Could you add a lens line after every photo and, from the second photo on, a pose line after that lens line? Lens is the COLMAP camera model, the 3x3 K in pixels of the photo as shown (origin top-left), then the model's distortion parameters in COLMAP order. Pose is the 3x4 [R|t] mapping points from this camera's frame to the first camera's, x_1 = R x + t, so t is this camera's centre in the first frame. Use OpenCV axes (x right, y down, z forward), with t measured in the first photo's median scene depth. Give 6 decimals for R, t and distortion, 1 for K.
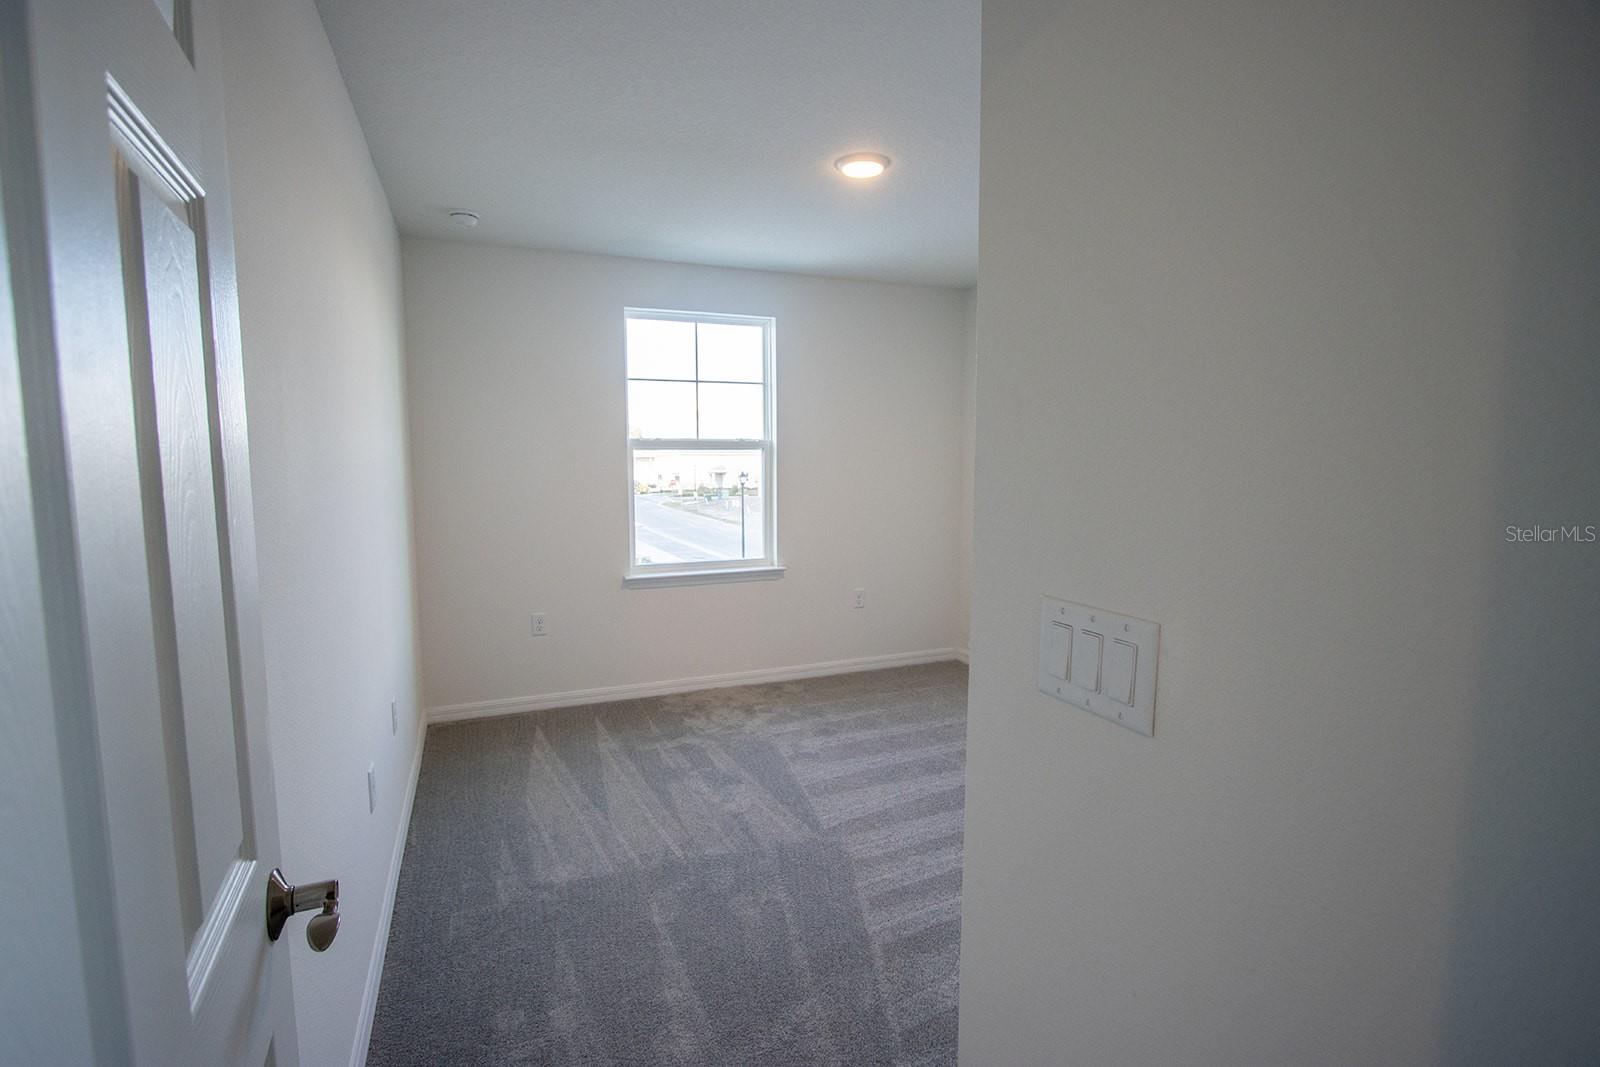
lens RADIAL K [[745.2, 0, 799.4], [0, 745.2, 531.2], [0, 0, 1]] dist [-0.024315, 0.004642]
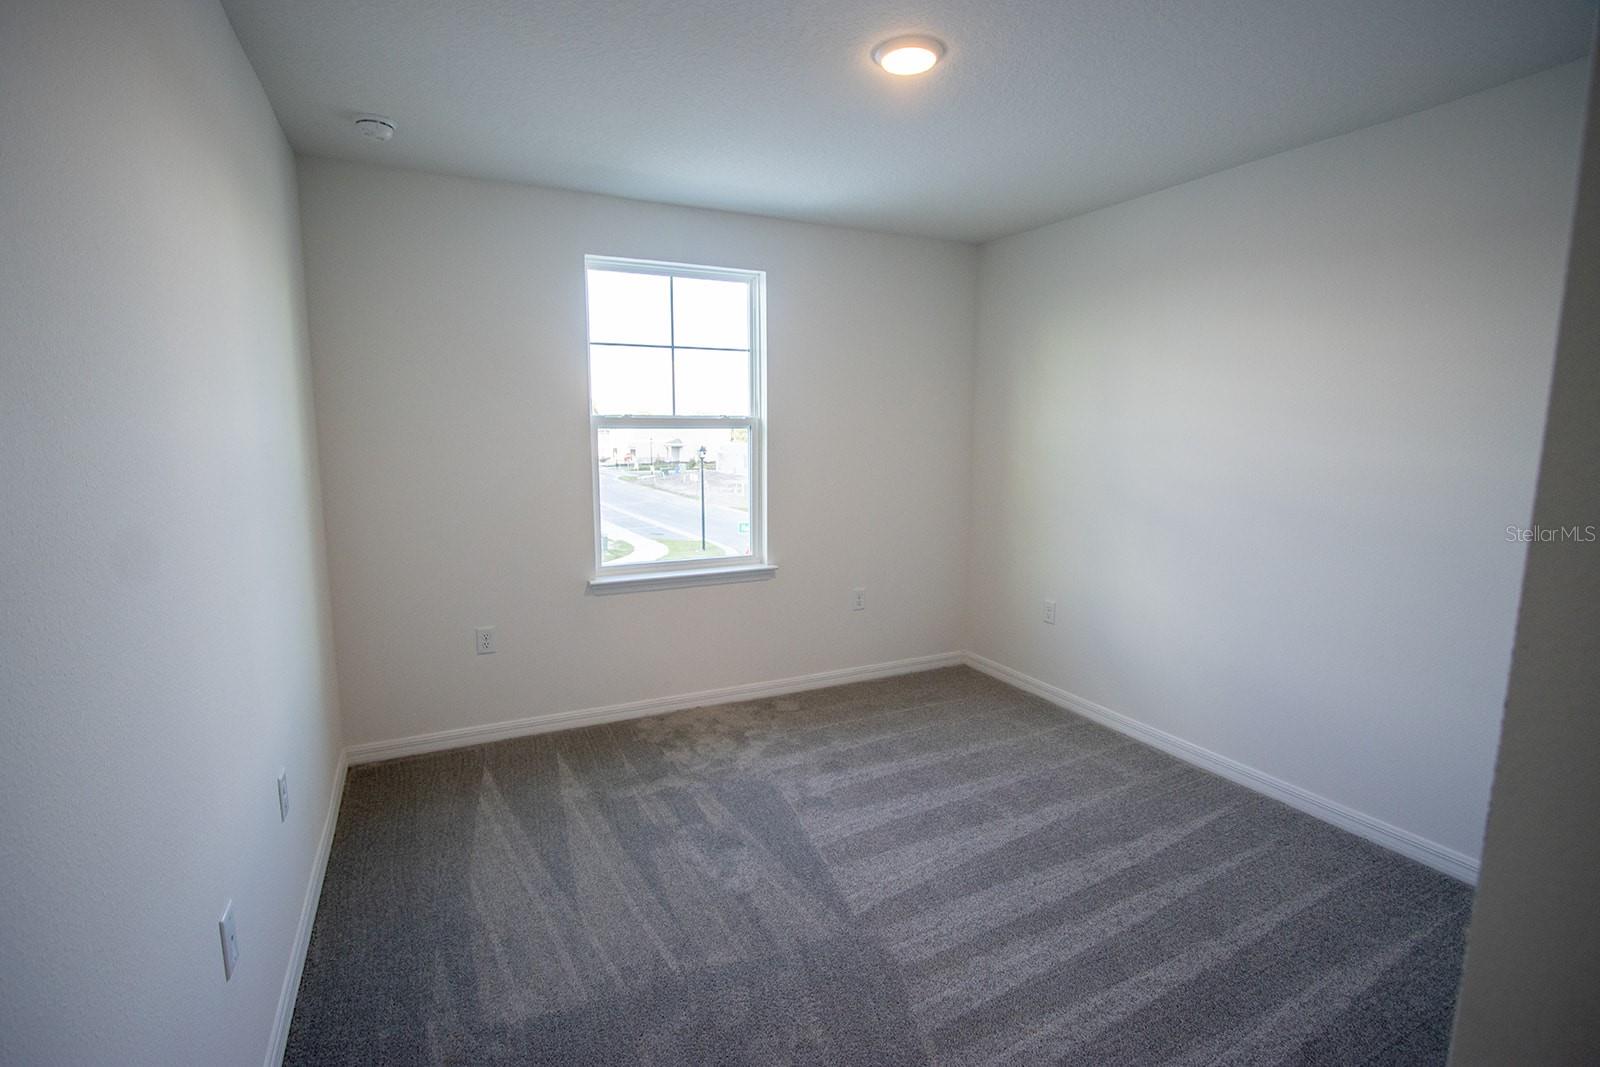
lens RADIAL K [[745.2, 0, 799.4], [0, 745.2, 531.2], [0, 0, 1]] dist [-0.024315, 0.004642]
pose [[0.998402, -0.004796, 0.056302, -0.051122], [0.002792, 0.999362, 0.035604, -0.027318], [-0.056437, -0.035390, 0.997779, 0.173188]]
